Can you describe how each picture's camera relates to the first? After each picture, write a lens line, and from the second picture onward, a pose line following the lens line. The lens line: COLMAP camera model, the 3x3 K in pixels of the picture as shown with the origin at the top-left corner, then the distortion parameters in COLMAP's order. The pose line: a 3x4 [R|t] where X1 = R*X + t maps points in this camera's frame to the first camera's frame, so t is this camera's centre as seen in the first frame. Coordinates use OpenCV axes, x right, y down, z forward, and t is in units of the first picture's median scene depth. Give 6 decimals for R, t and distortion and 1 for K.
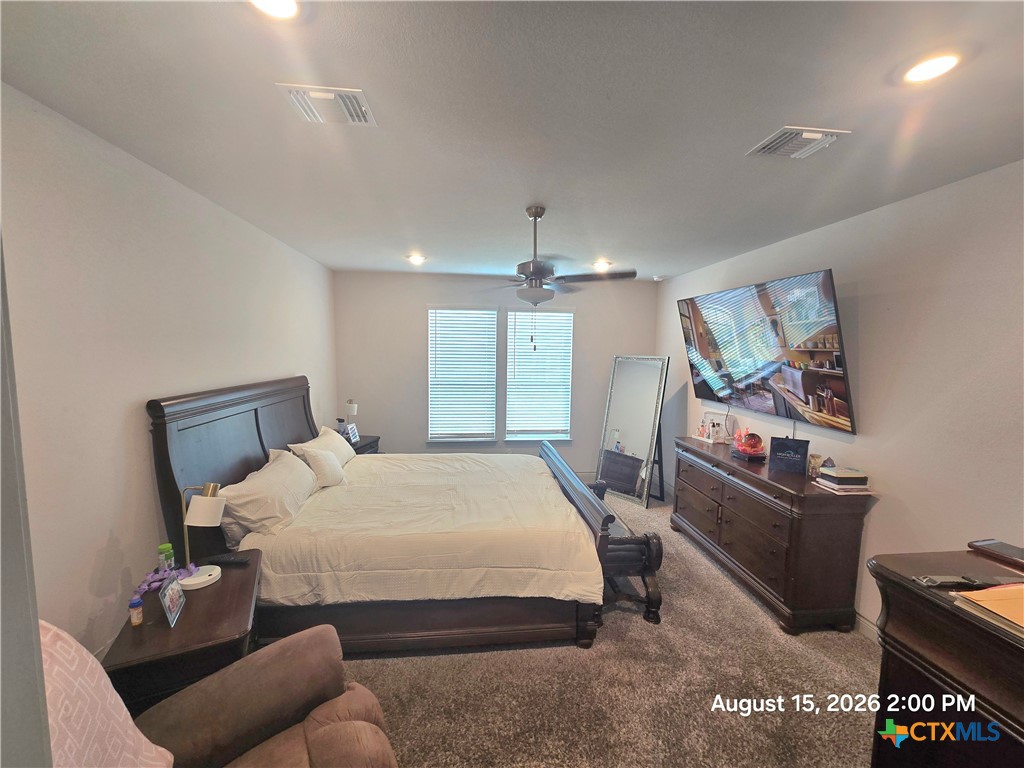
lens RADIAL K [[417.8, 0, 513.0], [0, 417.8, 388.9], [0, 0, 1]] dist [-0.006709, 0.000383]
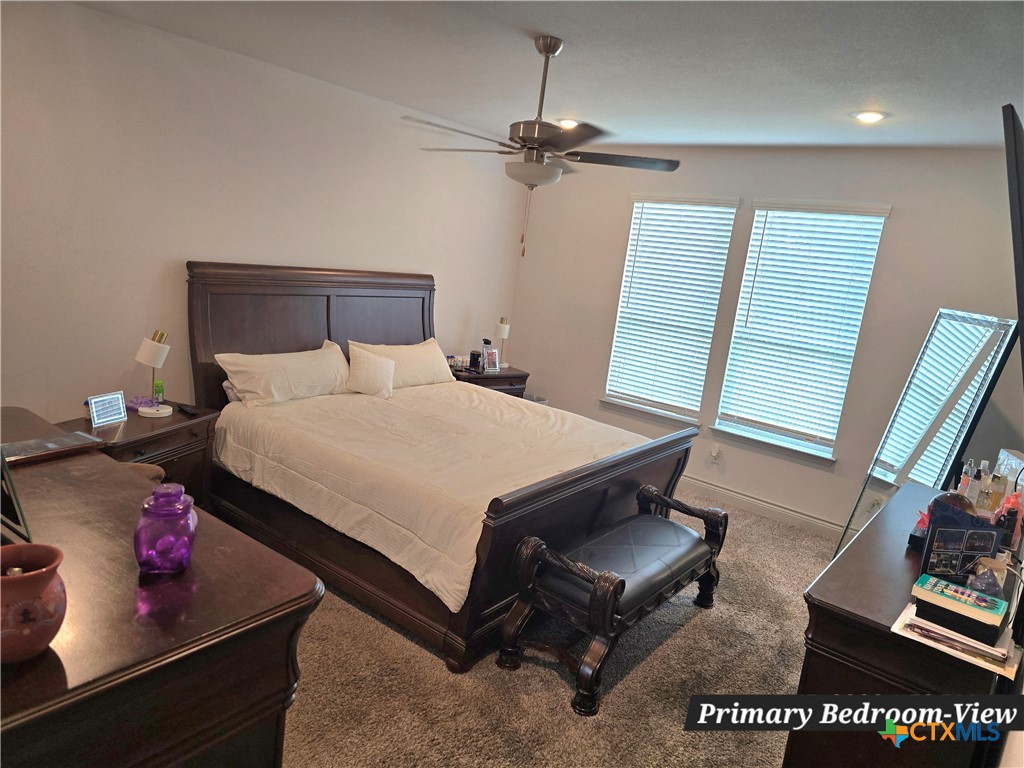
lens RADIAL K [[687.5, 0, 515.8], [0, 687.5, 377.6], [0, 0, 1]] dist [0.049851, -0.053945]
pose [[0.713416, 0.199266, -0.671811, 0.907495], [-0.168545, 0.979367, 0.111508, -0.020186], [0.680169, 0.033679, 0.732281, 0.180812]]
